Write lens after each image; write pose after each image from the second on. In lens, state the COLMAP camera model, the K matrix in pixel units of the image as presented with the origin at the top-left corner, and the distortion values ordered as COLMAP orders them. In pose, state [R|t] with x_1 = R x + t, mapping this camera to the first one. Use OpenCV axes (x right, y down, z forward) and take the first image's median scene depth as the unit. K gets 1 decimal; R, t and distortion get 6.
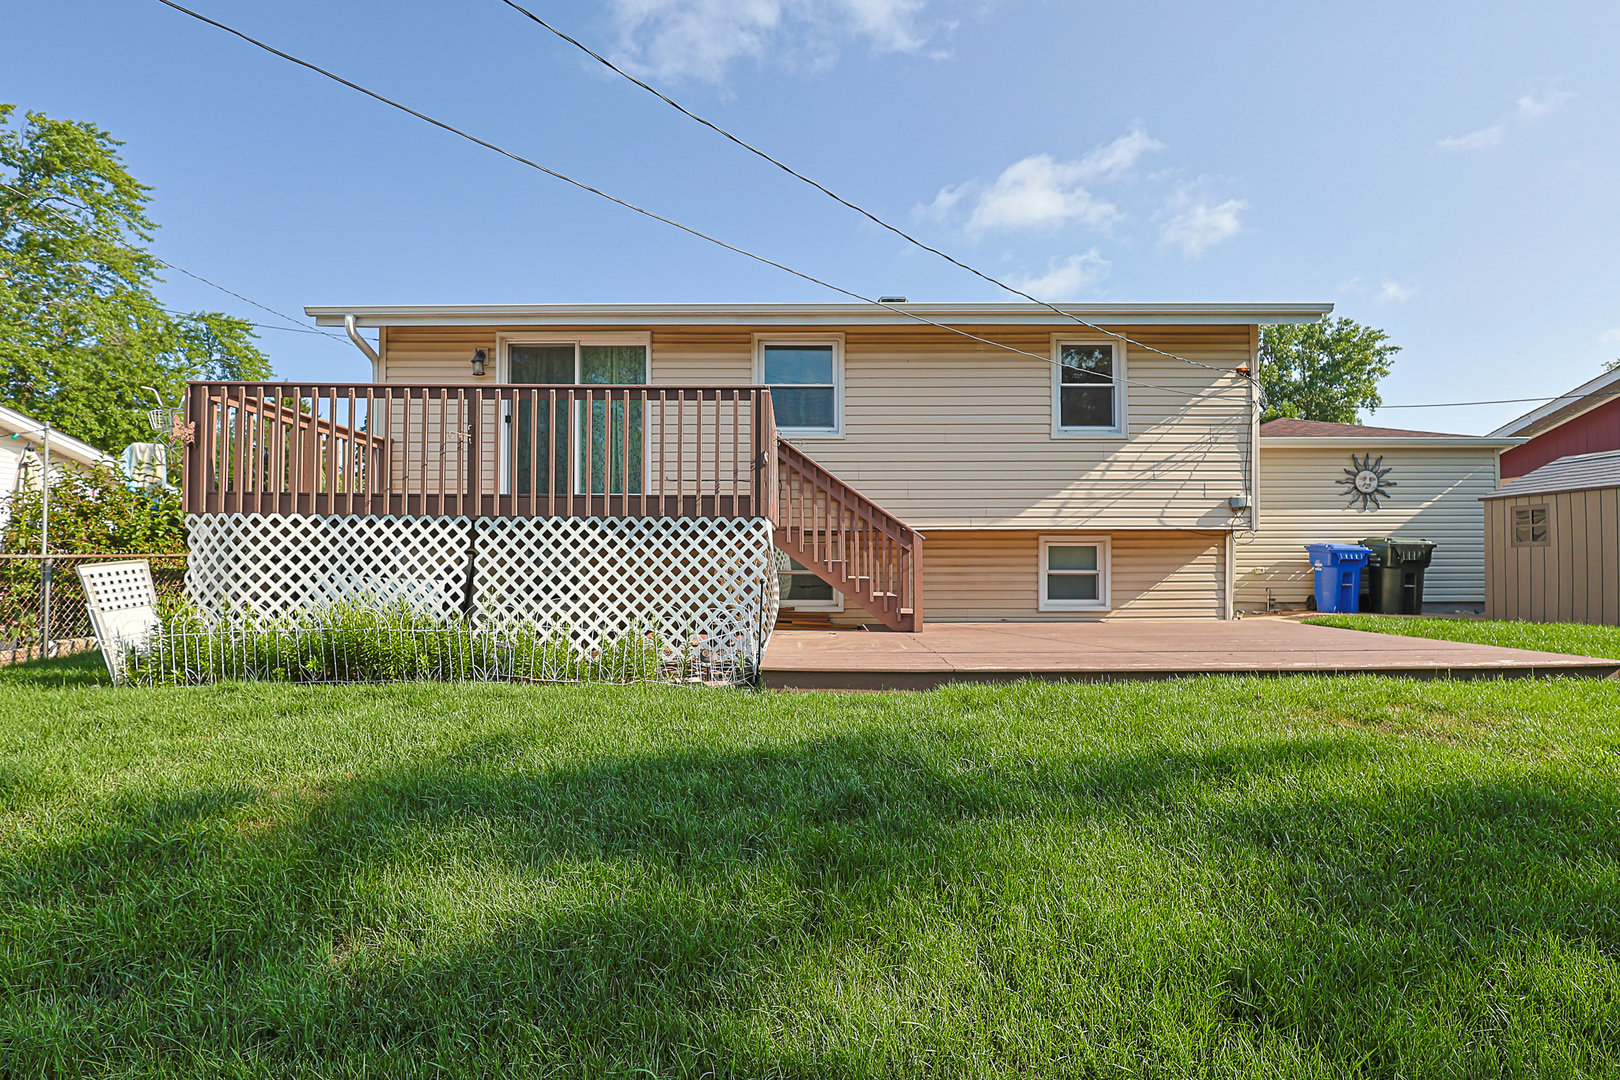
lens RADIAL K [[836.4, 0, 803.5], [0, 836.4, 549.9], [0, 0, 1]] dist [-0.004746, -0.000685]
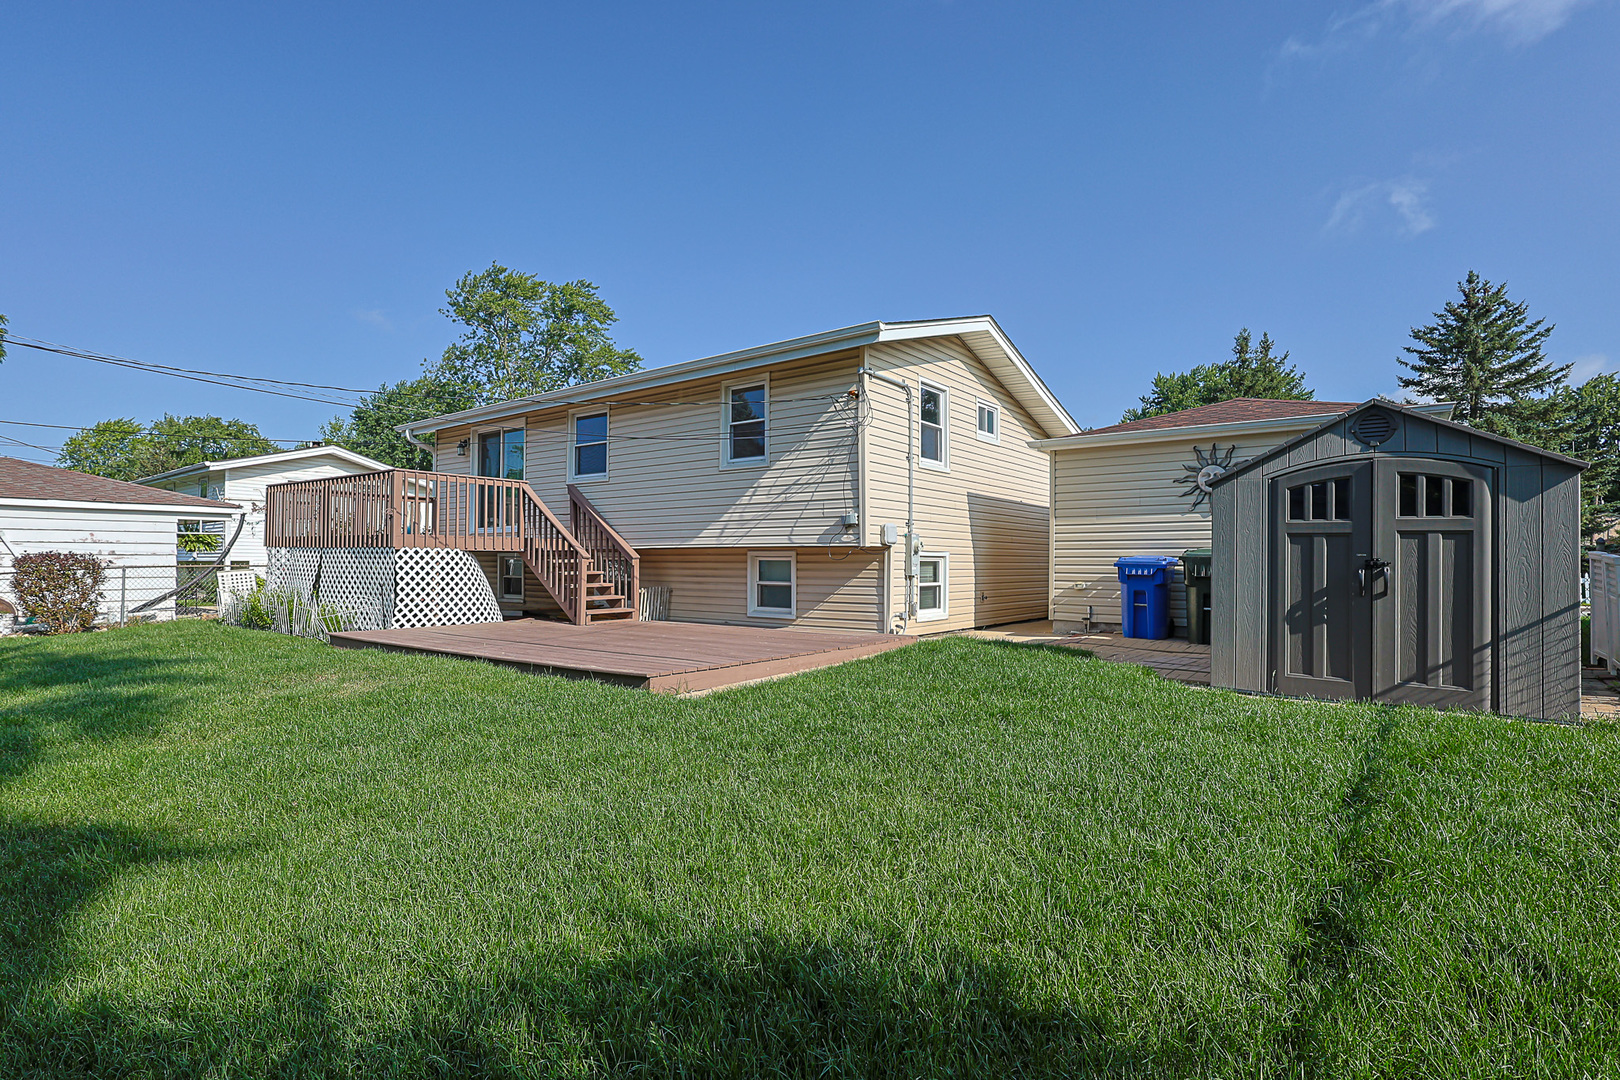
lens RADIAL K [[836.4, 0, 803.5], [0, 836.4, 549.9], [0, 0, 1]] dist [-0.004746, -0.000685]
pose [[0.769558, -0.004307, -0.638563, 1.129820], [0.006296, 0.999980, 0.000843, -0.020477], [0.638546, -0.004669, 0.769569, 0.157566]]
